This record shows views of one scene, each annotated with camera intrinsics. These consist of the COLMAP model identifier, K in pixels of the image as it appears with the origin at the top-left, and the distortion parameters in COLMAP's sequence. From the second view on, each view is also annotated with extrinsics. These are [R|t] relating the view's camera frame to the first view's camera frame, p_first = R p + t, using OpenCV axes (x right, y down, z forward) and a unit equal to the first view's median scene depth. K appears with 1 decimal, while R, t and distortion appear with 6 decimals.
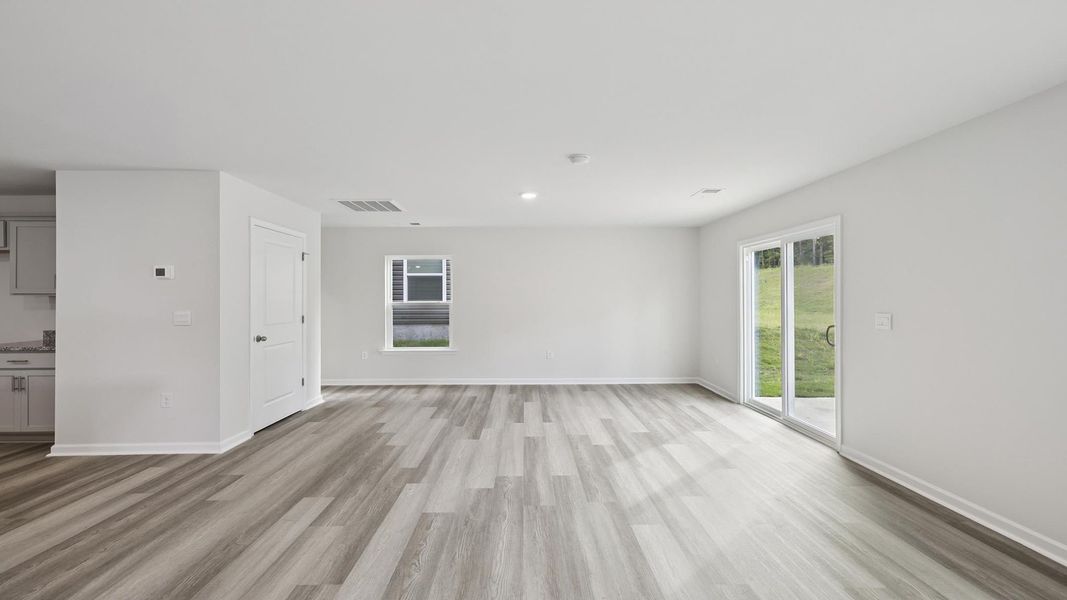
lens RADIAL K [[446.5, 0, 533.5], [0, 446.5, 300.0], [0, 0, 1]] dist [0.000838, -0.000306]
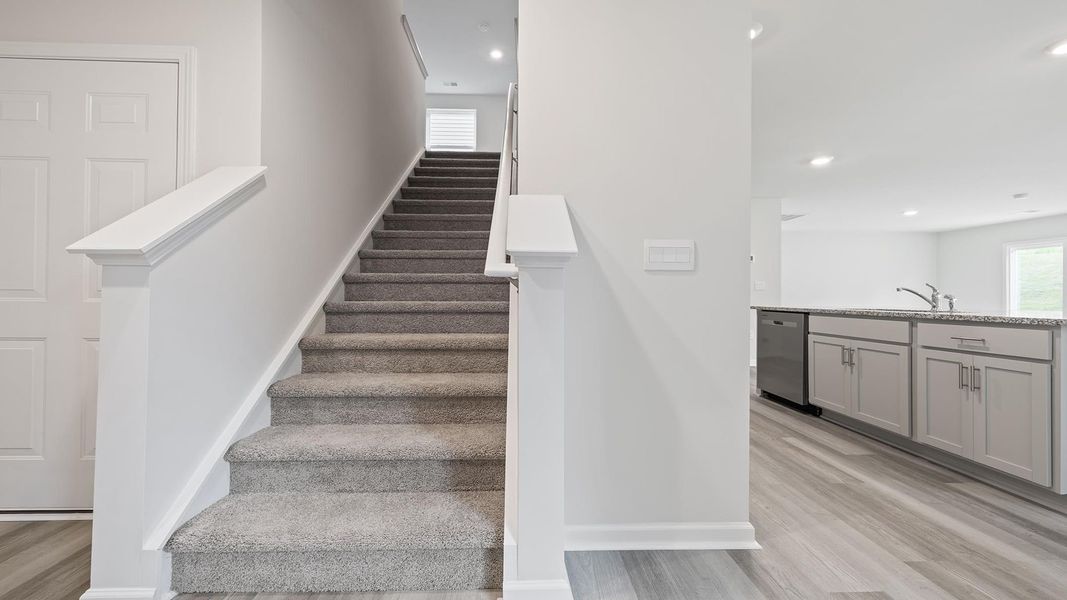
lens RADIAL K [[446.5, 0, 533.5], [0, 446.5, 300.0], [0, 0, 1]] dist [0.000838, -0.000306]
pose [[0.999853, 0.006428, 0.015921, -1.649568], [-0.006454, 0.999978, 0.001567, 0.096084], [-0.015910, -0.001669, 0.999872, -0.662478]]
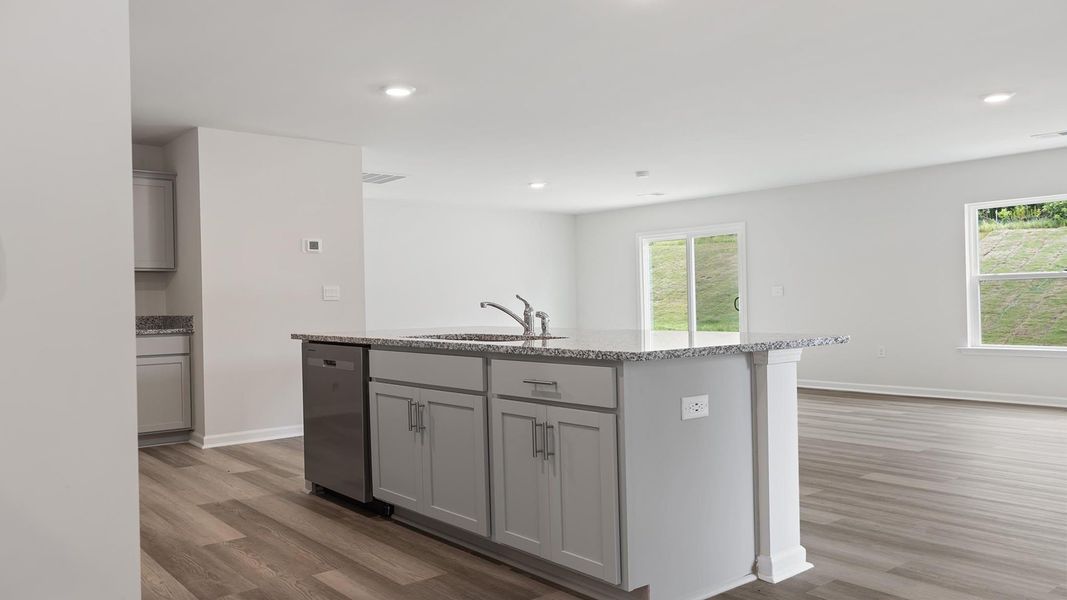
lens RADIAL K [[804.3, 0, 533.5], [0, 804.3, 300.0], [0, 0, 1]] dist [-0.000824, -0.001314]
pose [[0.782851, -0.010472, 0.622121, -1.512625], [0.019357, 0.999784, -0.007529, 0.075933], [-0.621908, 0.017937, 0.782885, -0.640340]]
